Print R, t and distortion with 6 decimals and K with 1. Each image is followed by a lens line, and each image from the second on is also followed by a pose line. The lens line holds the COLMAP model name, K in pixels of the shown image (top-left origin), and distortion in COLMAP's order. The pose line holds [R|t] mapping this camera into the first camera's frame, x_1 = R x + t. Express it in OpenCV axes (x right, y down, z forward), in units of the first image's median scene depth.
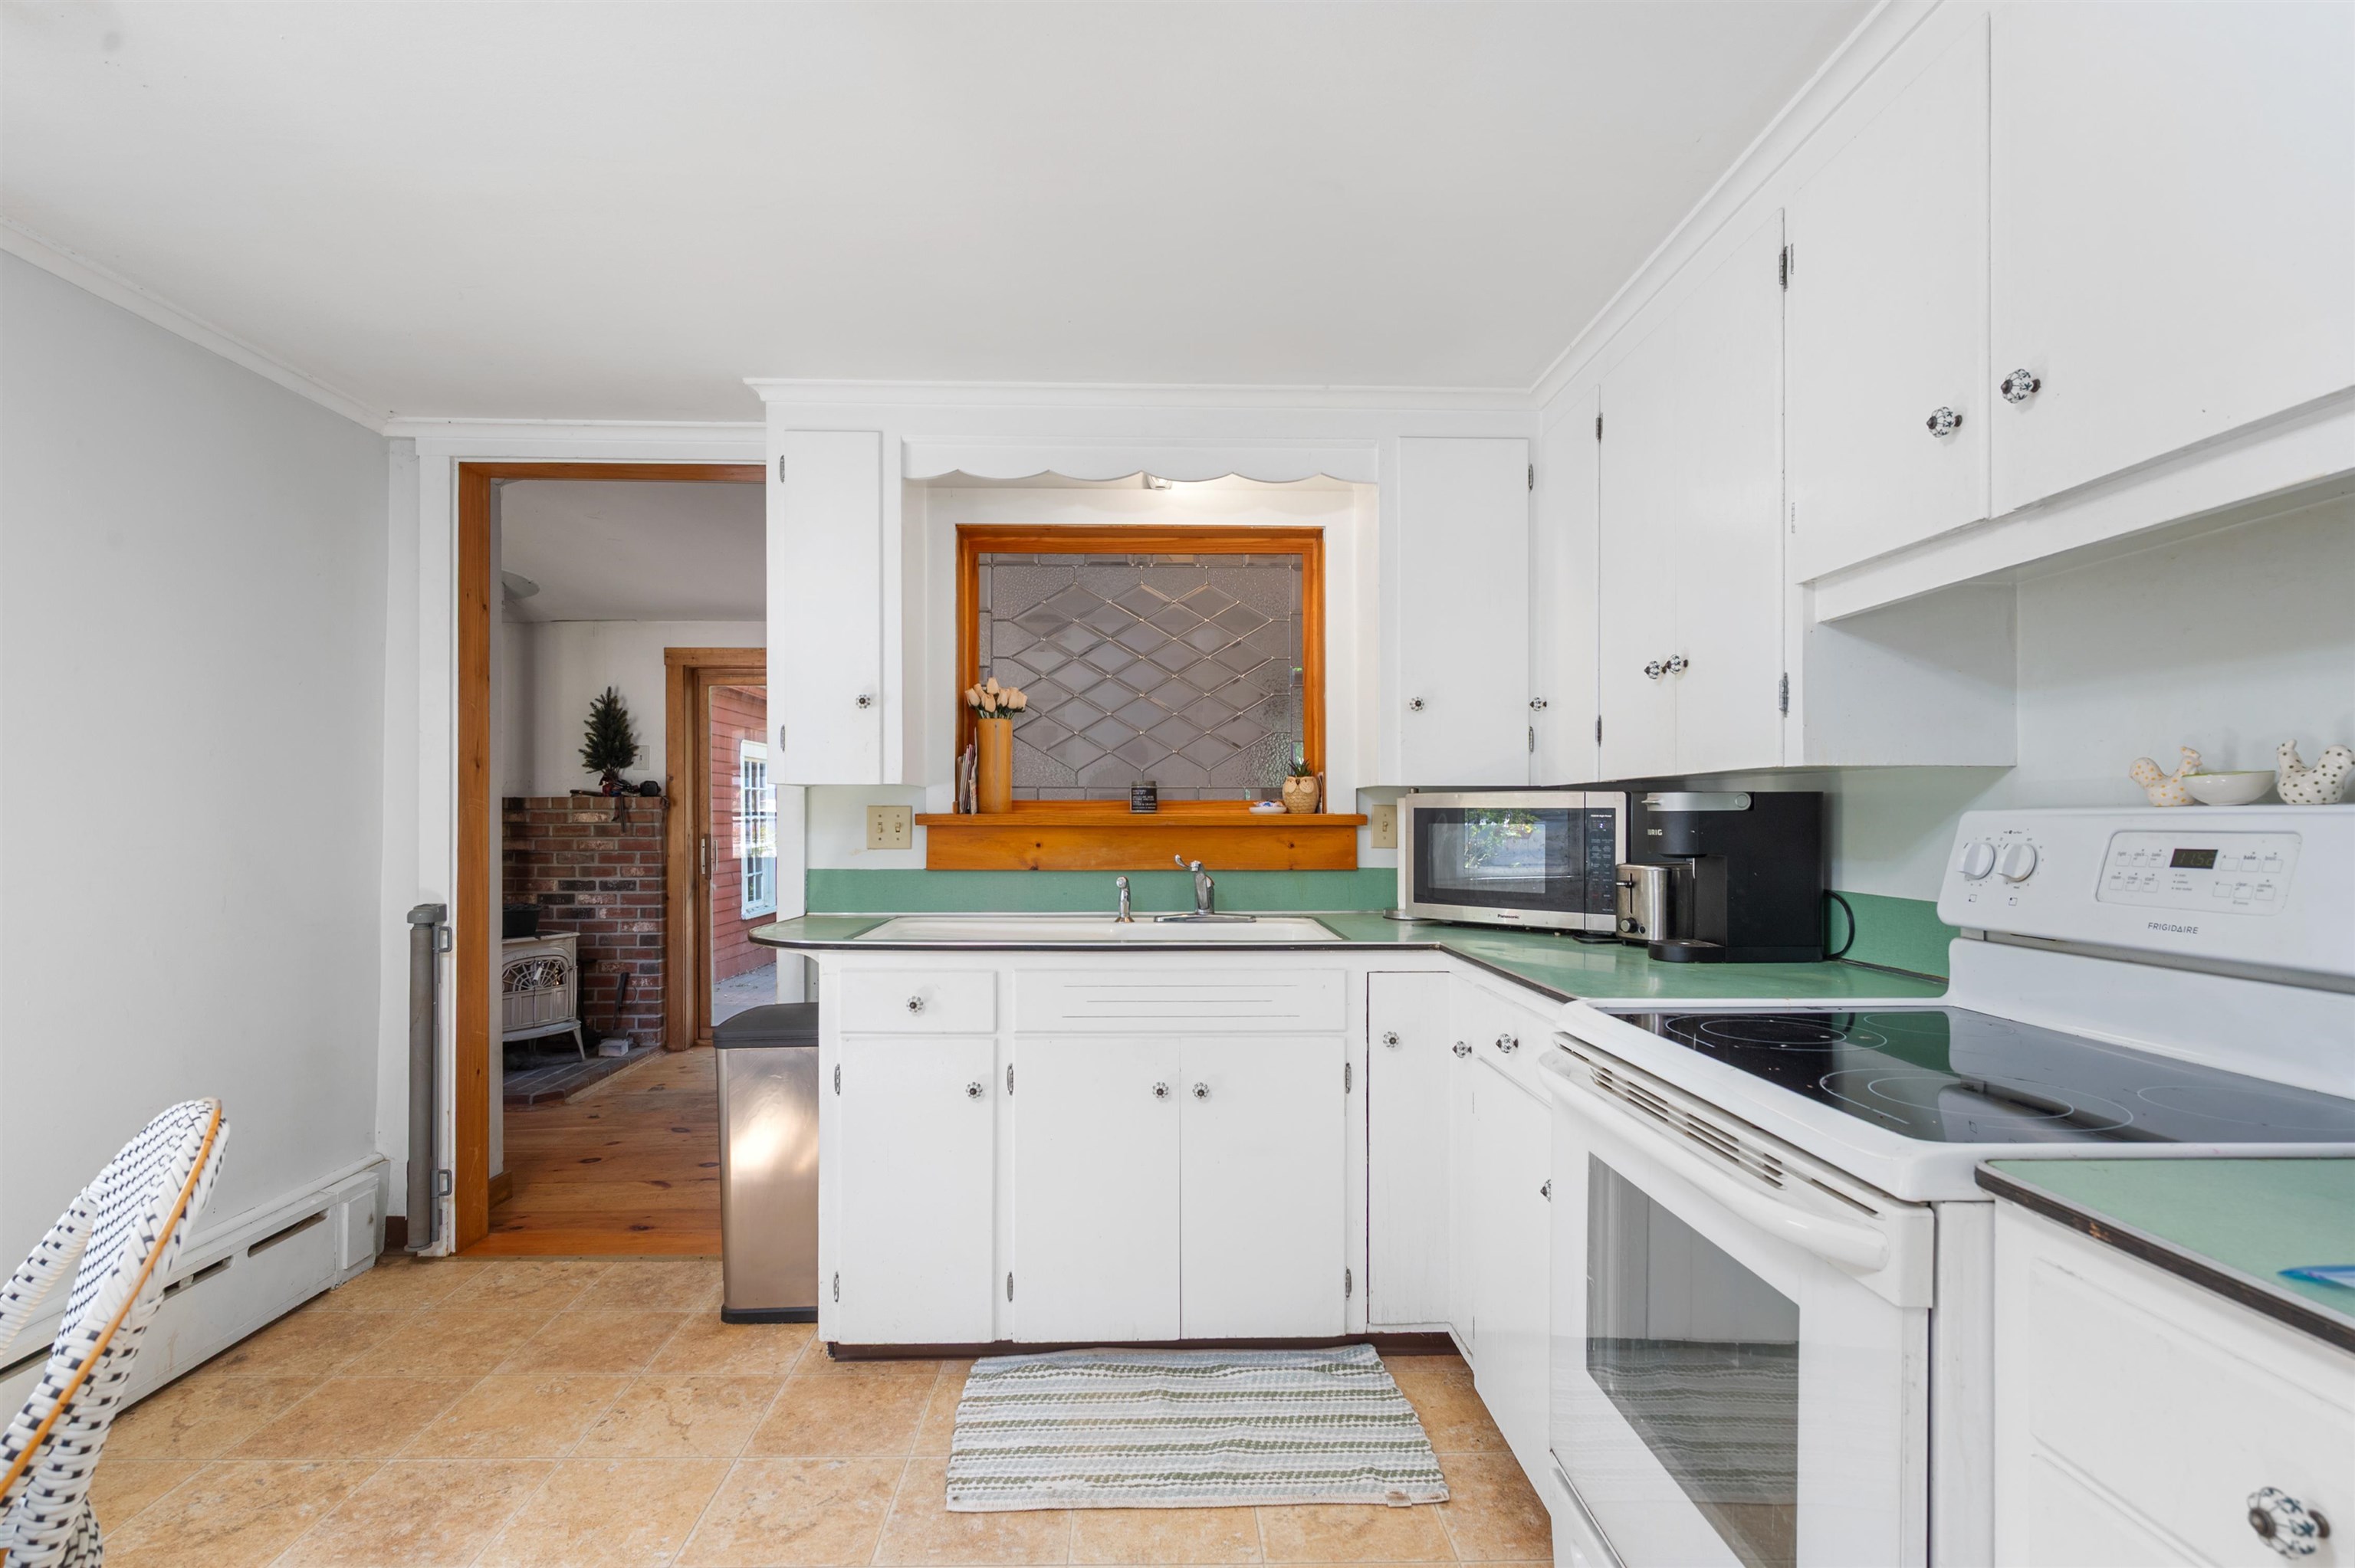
lens RADIAL K [[1152.2, 0, 1177.7], [0, 1152.2, 821.4], [0, 0, 1]] dist [-0.000115, -0.000249]
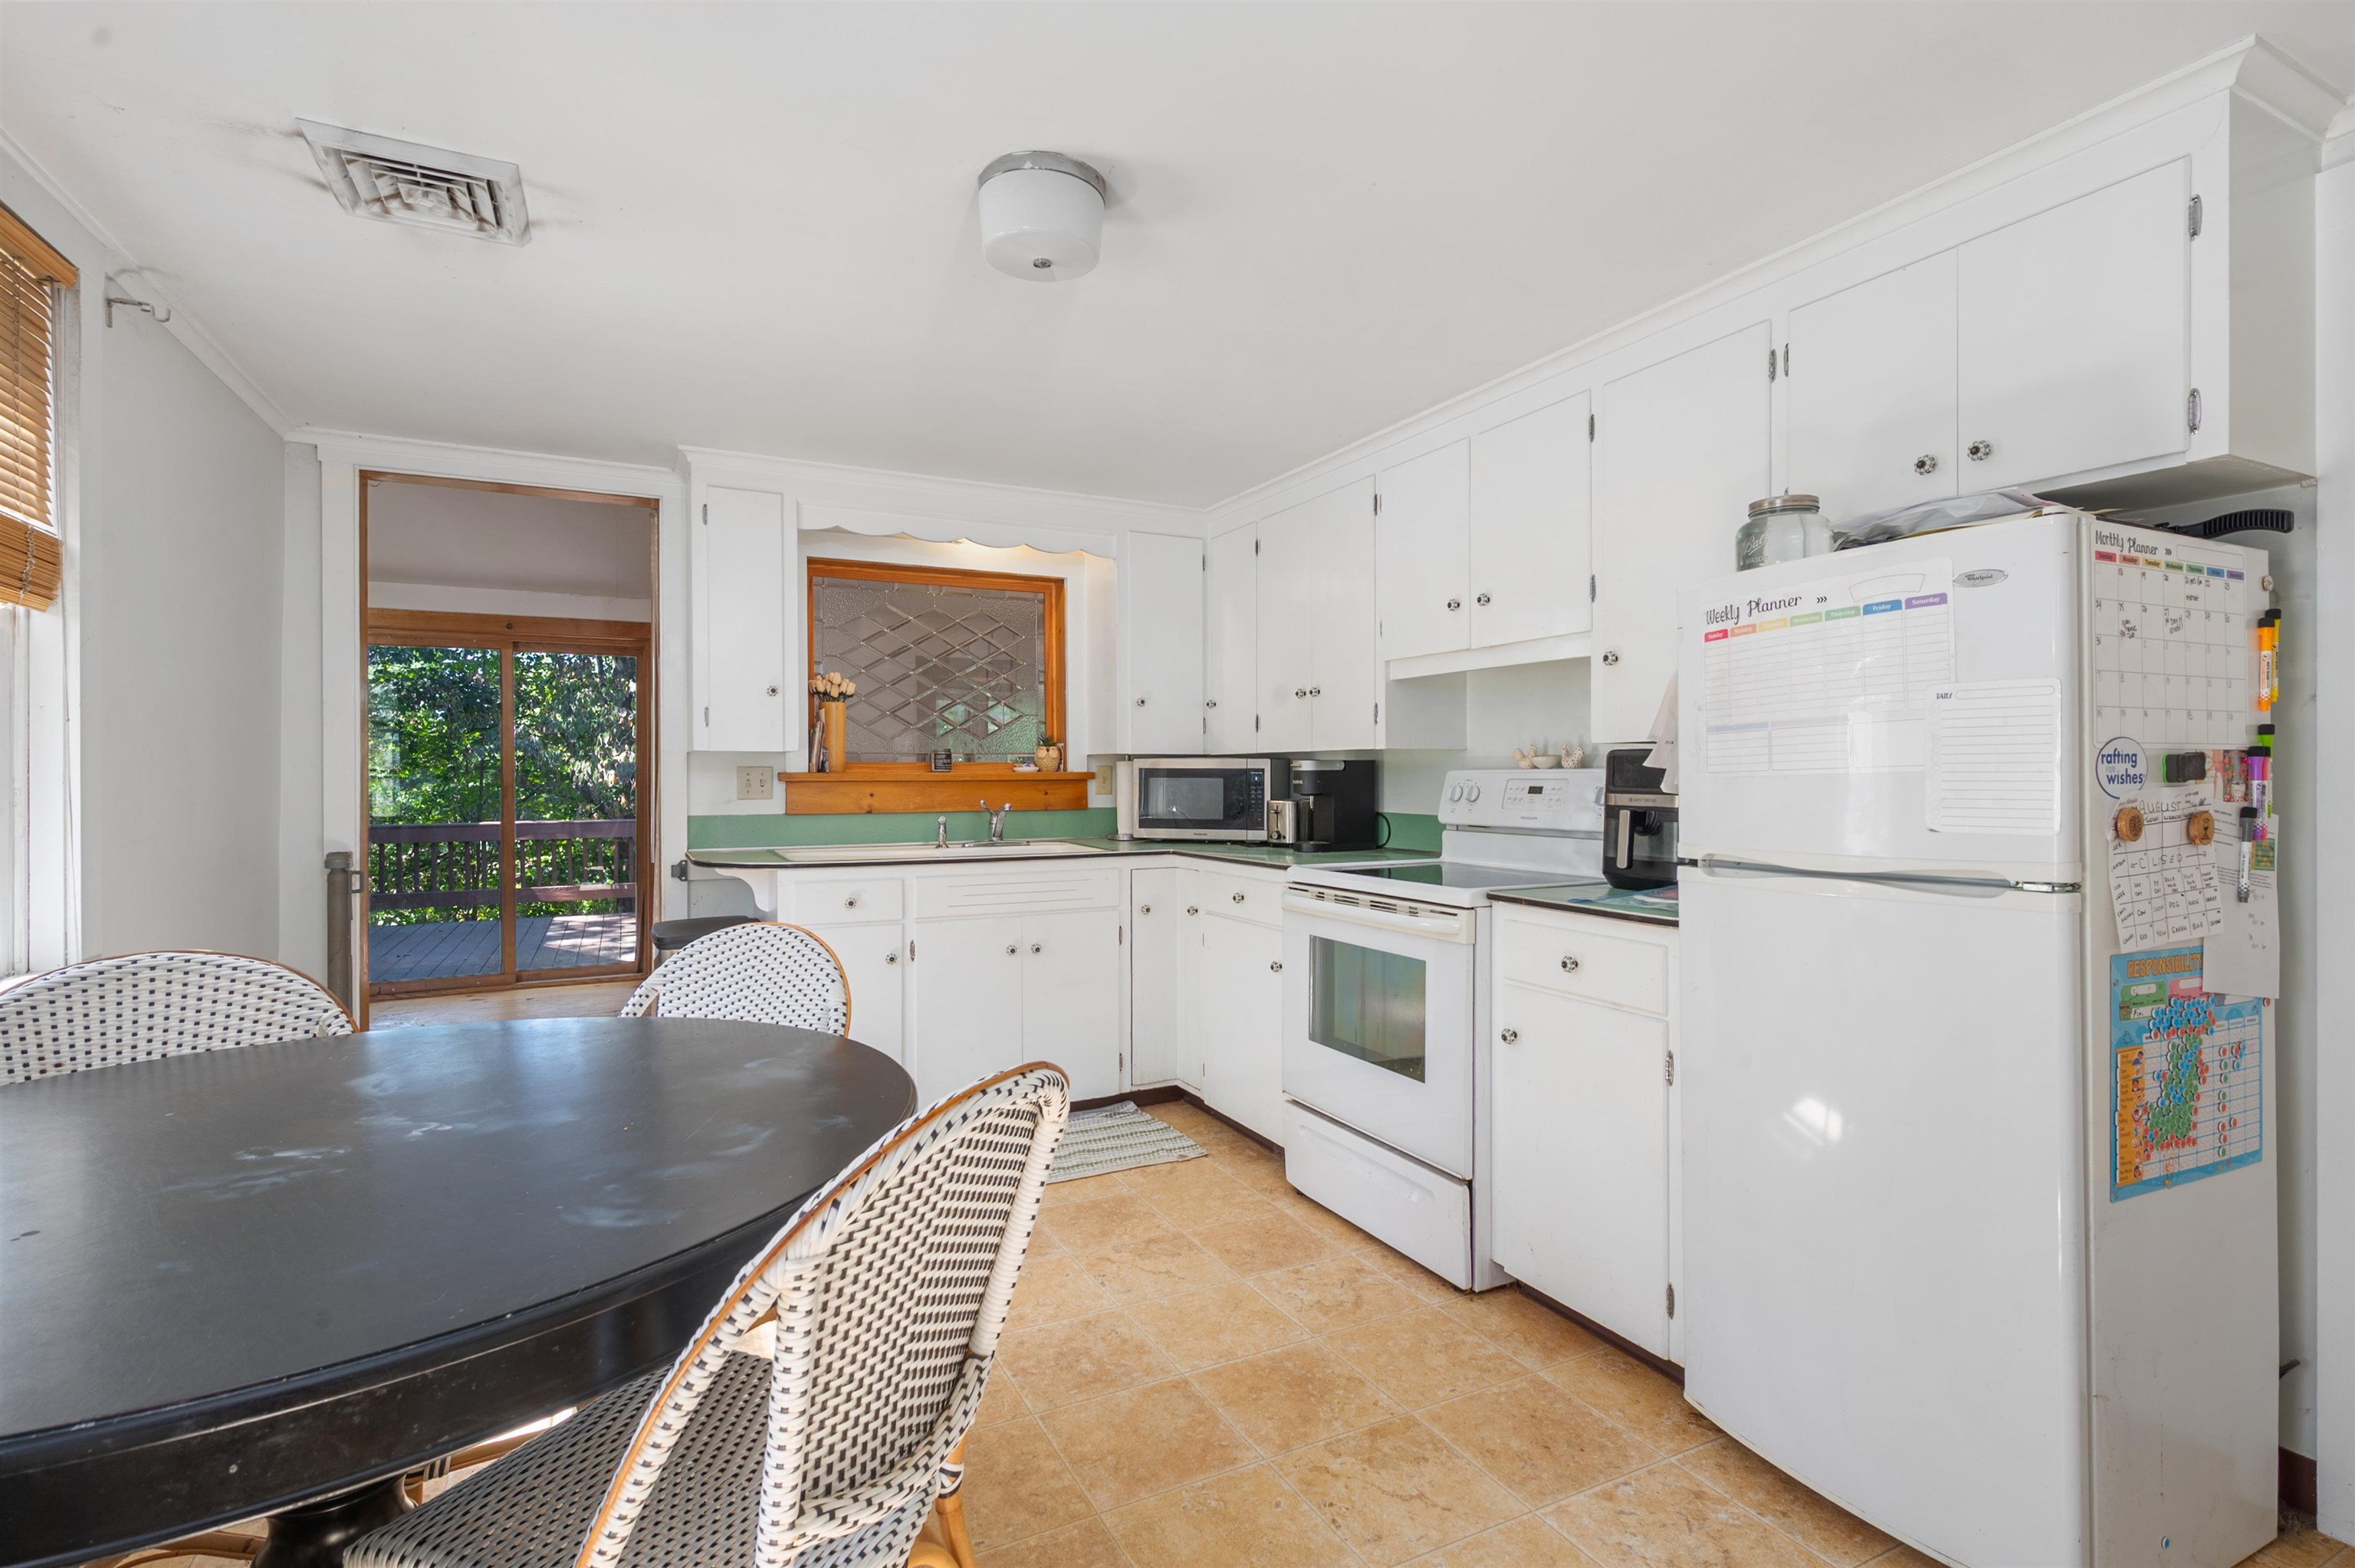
lens RADIAL K [[1099.9, 0, 1177.5], [0, 1099.9, 784.0], [0, 0, 1]] dist [-0.000125, -0.000082]
pose [[0.905579, -0.006886, 0.424122, -0.395472], [0.004070, 0.999963, 0.007544, -0.000980], [-0.424158, -0.005106, 0.905574, -0.394387]]
